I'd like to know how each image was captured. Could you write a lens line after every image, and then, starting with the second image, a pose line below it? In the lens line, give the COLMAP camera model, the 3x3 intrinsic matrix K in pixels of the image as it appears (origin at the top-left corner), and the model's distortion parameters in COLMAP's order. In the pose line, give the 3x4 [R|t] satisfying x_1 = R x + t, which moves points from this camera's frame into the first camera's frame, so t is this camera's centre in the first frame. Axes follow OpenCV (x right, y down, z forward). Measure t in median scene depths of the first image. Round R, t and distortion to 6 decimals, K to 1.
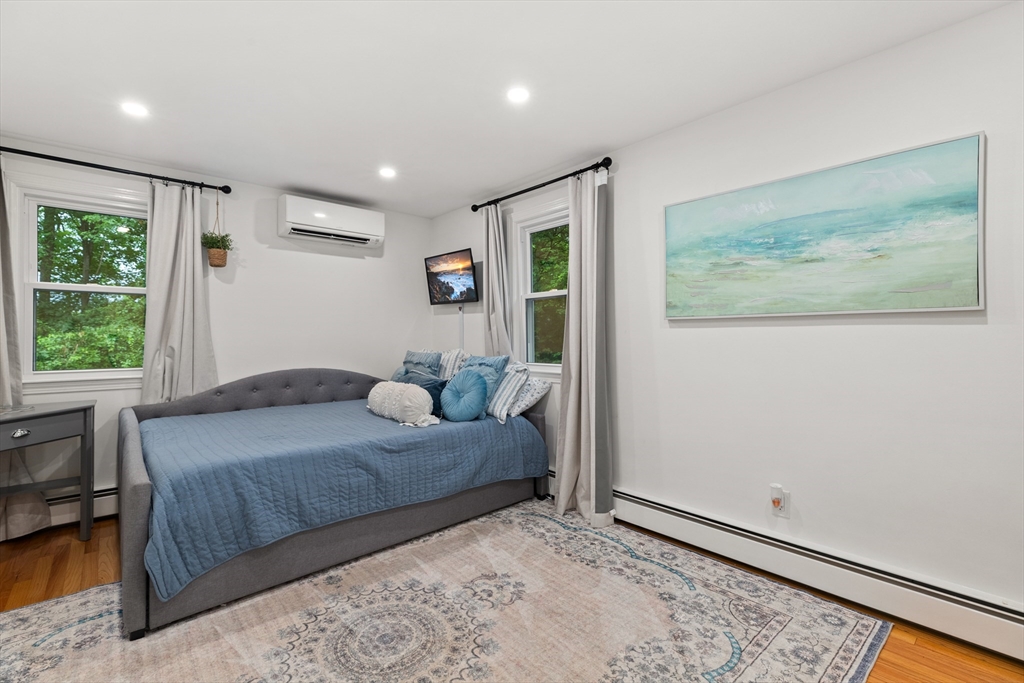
lens RADIAL K [[460.6, 0, 513.0], [0, 460.6, 339.5], [0, 0, 1]] dist [0.001741, 0.000309]
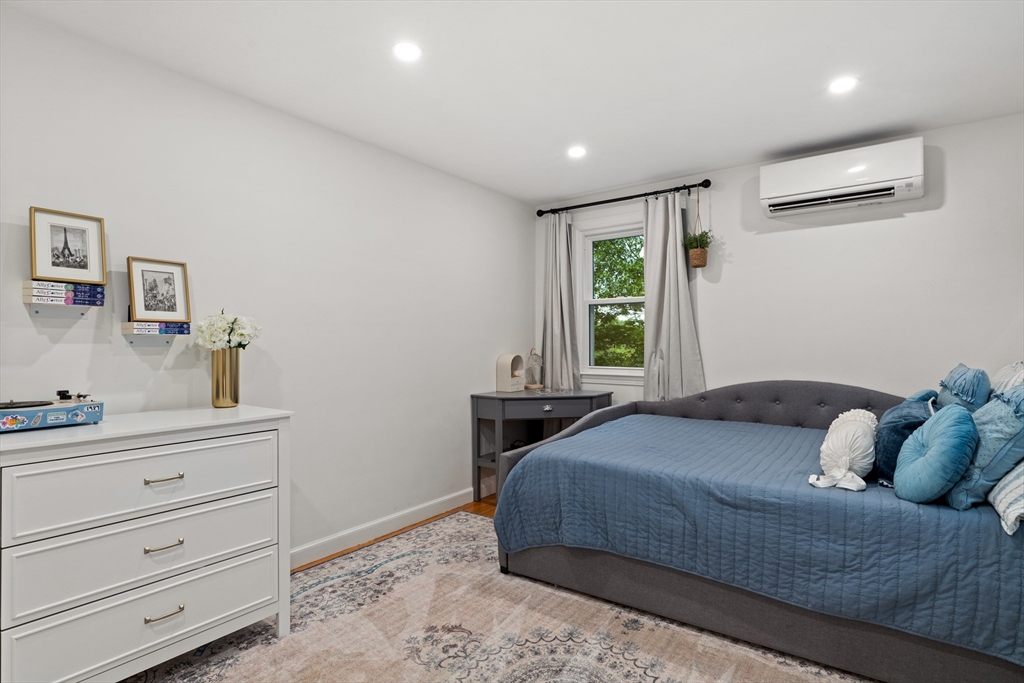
lens RADIAL K [[526.0, 0, 512.5], [0, 526.0, 341.2], [0, 0, 1]] dist [0.001905, -0.000192]
pose [[0.206070, 0.001711, -0.978536, 0.427088], [0.000105, 0.999998, 0.001771, -0.005948], [0.978537, -0.000468, 0.206069, 0.475672]]
